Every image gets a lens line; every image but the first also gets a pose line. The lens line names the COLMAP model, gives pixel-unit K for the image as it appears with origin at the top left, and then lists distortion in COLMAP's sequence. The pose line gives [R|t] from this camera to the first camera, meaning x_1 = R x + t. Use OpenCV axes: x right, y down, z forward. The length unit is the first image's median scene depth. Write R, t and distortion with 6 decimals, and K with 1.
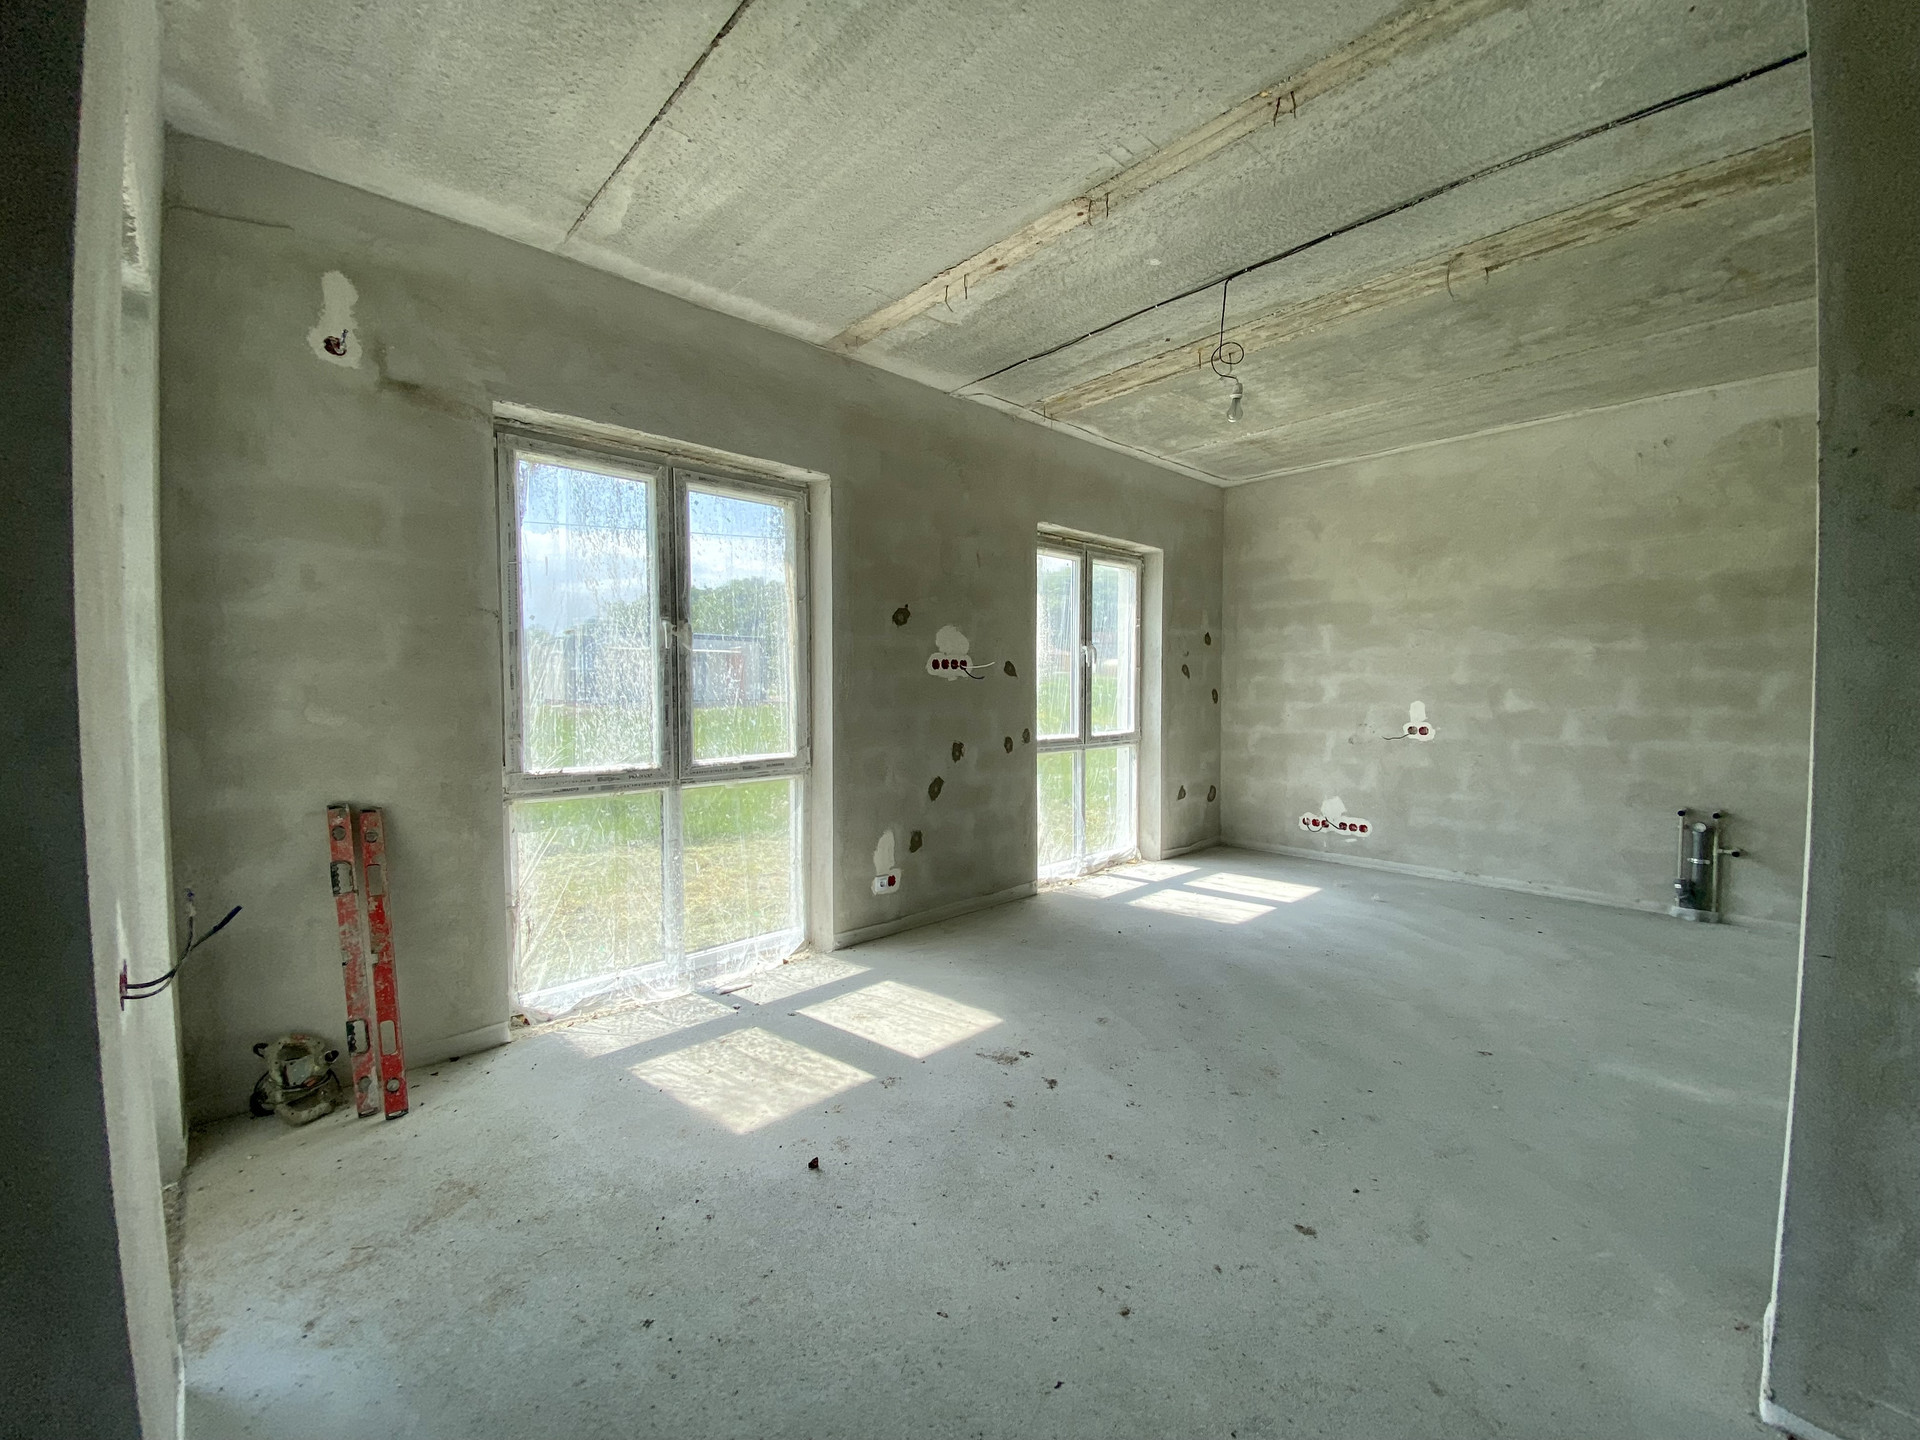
lens RADIAL K [[774.1, 0, 964.9], [0, 774.1, 718.4], [0, 0, 1]] dist [0.019935, -0.019766]
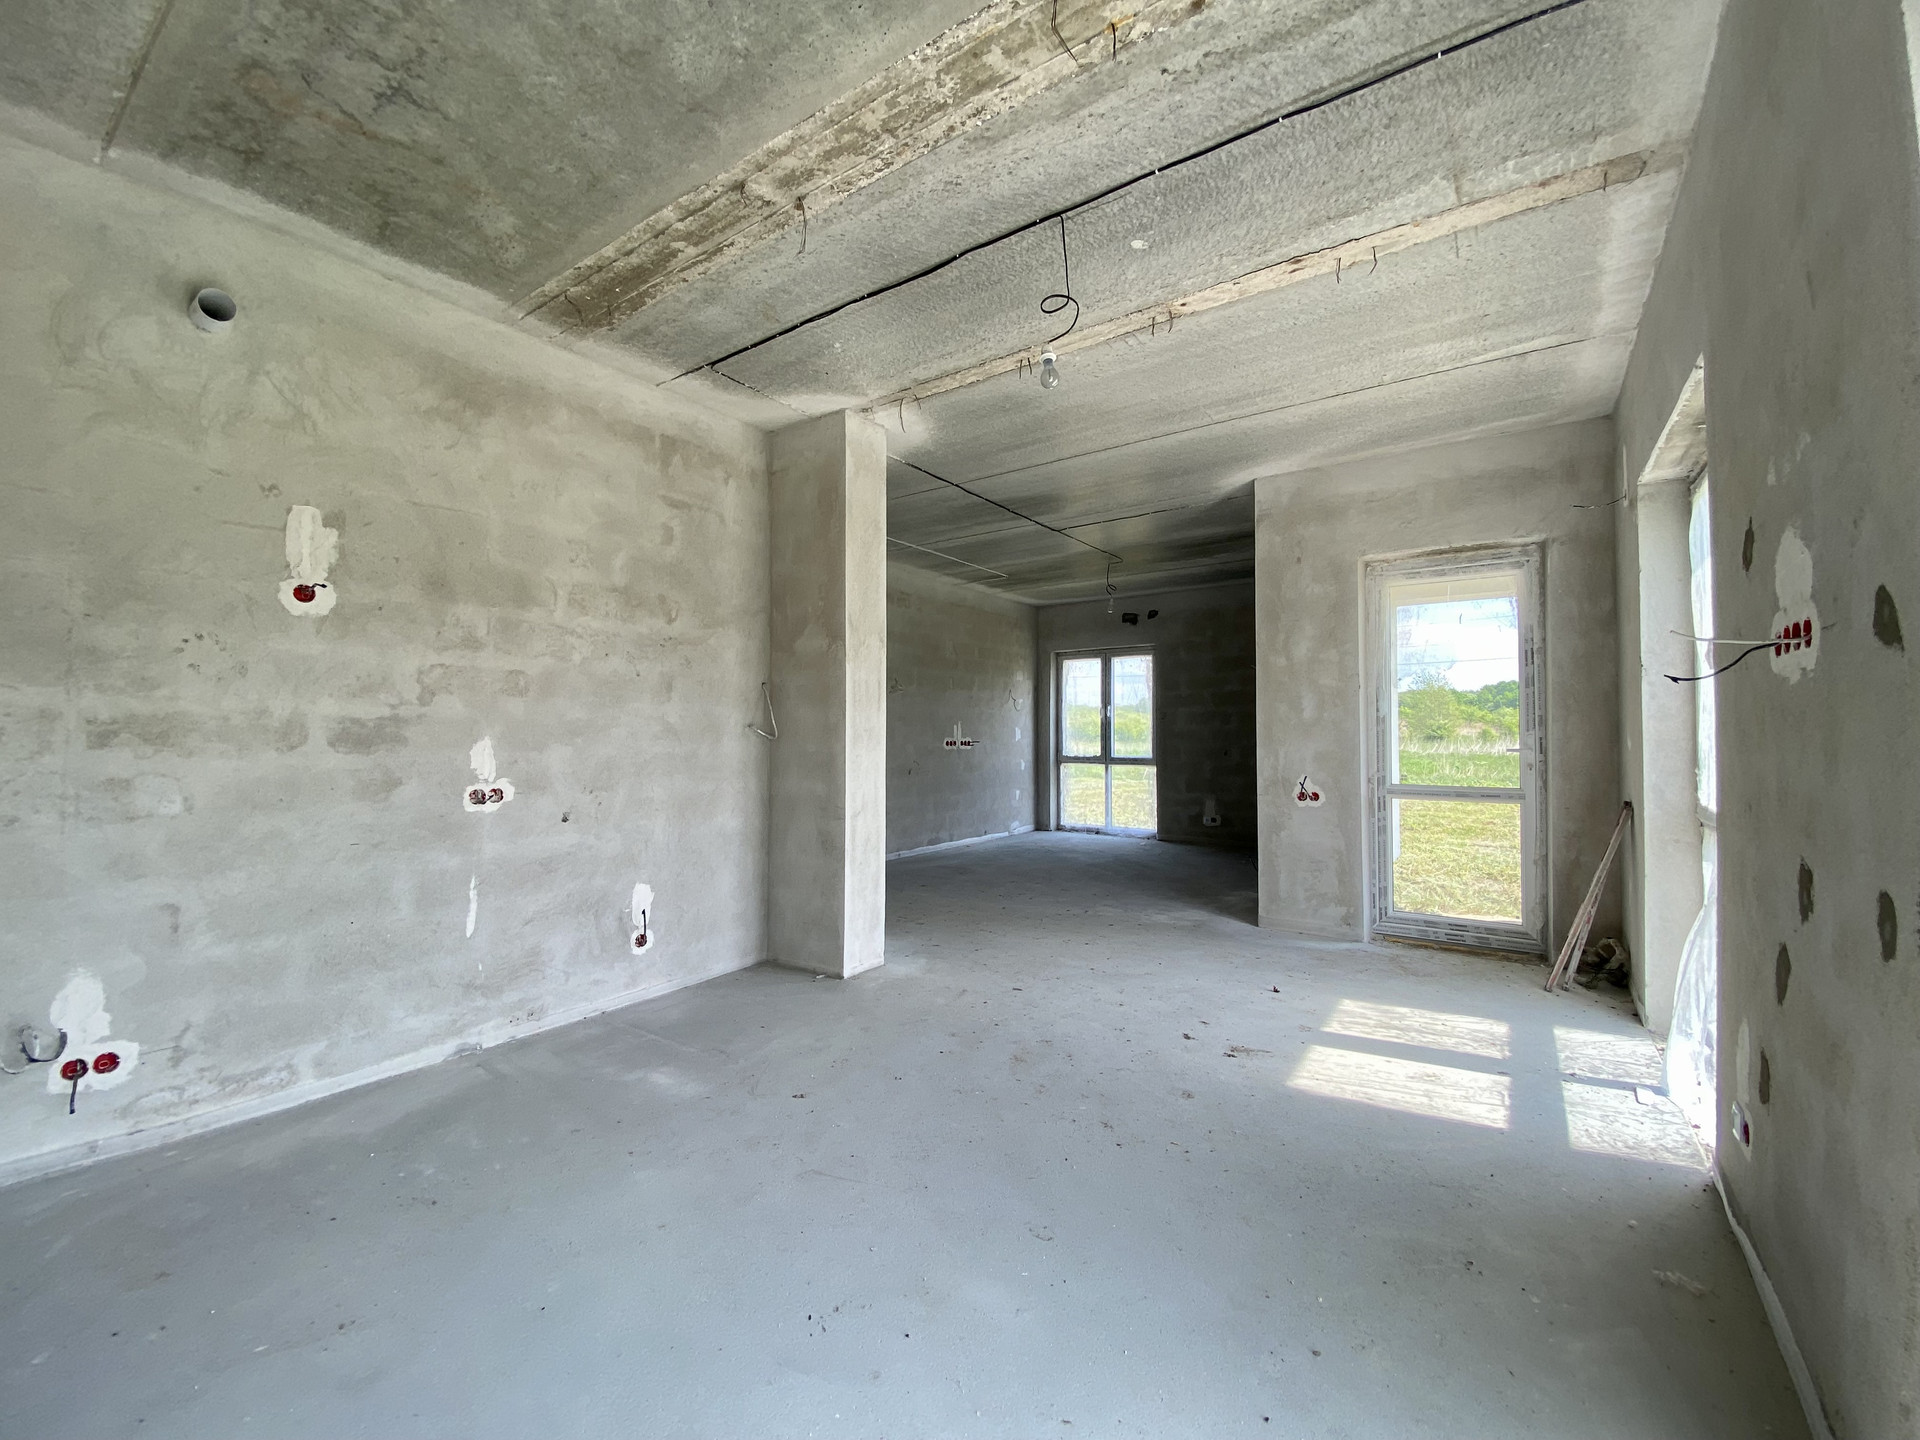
lens RADIAL K [[774.1, 0, 961.0], [0, 774.1, 717.1], [0, 0, 1]] dist [0.019935, -0.019766]
pose [[-0.979846, -0.003237, -0.199726, 0.485850], [-0.006188, 0.999881, 0.014153, -0.041416], [0.199657, 0.015104, -0.979750, 1.446126]]
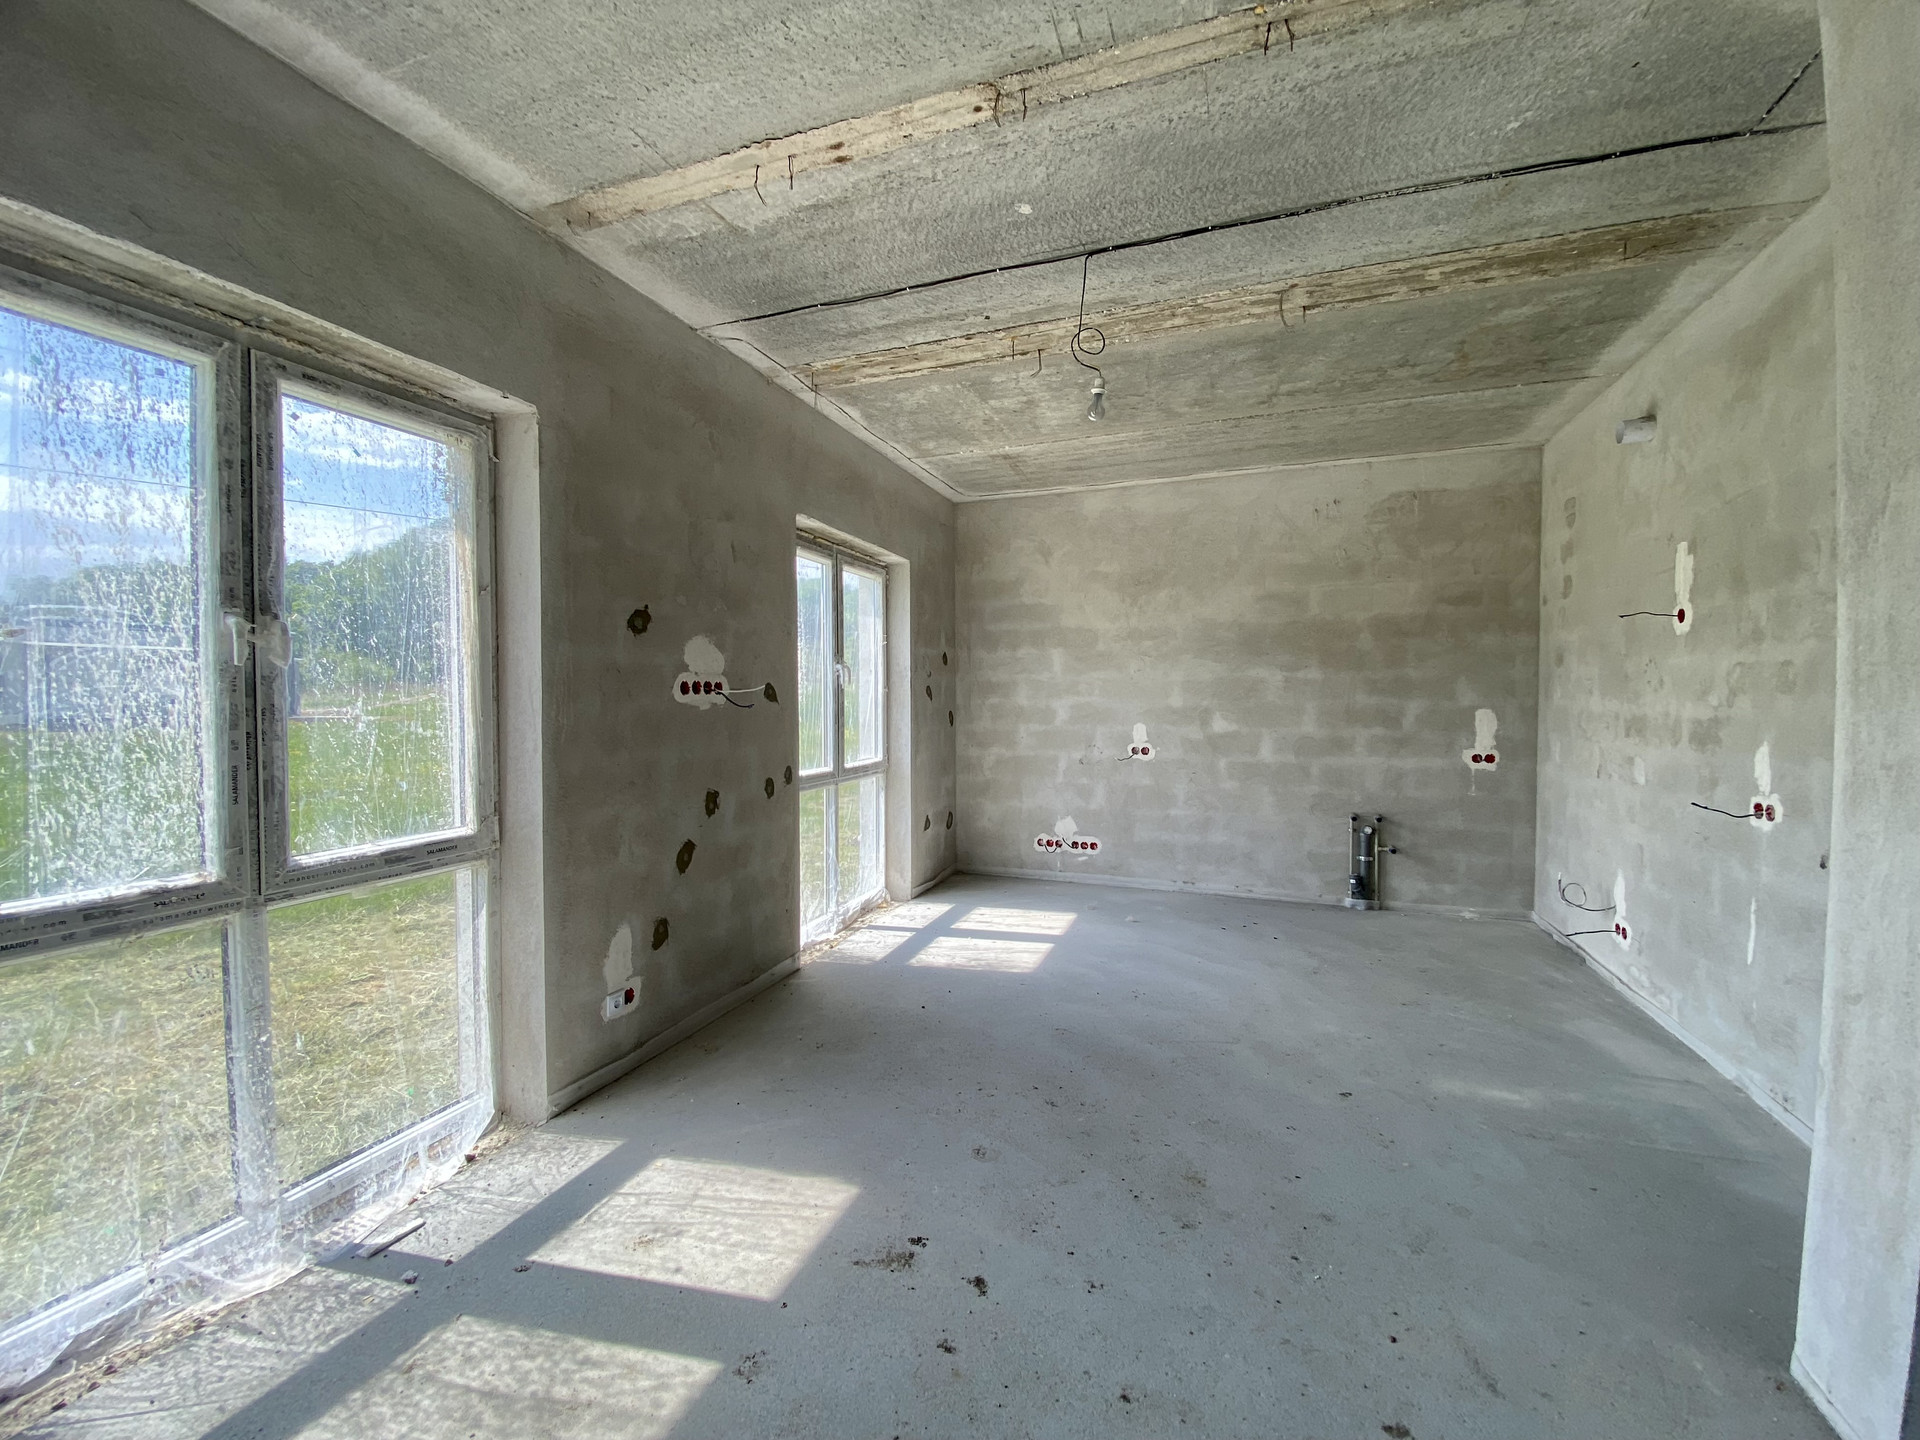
lens RADIAL K [[774.1, 0, 961.9], [0, 774.1, 717.5], [0, 0, 1]] dist [0.019935, -0.019766]
pose [[0.895706, -0.011011, 0.444510, -0.146676], [0.016968, 0.999812, -0.009424, -0.034026], [-0.444323, 0.015984, 0.895724, 0.237179]]
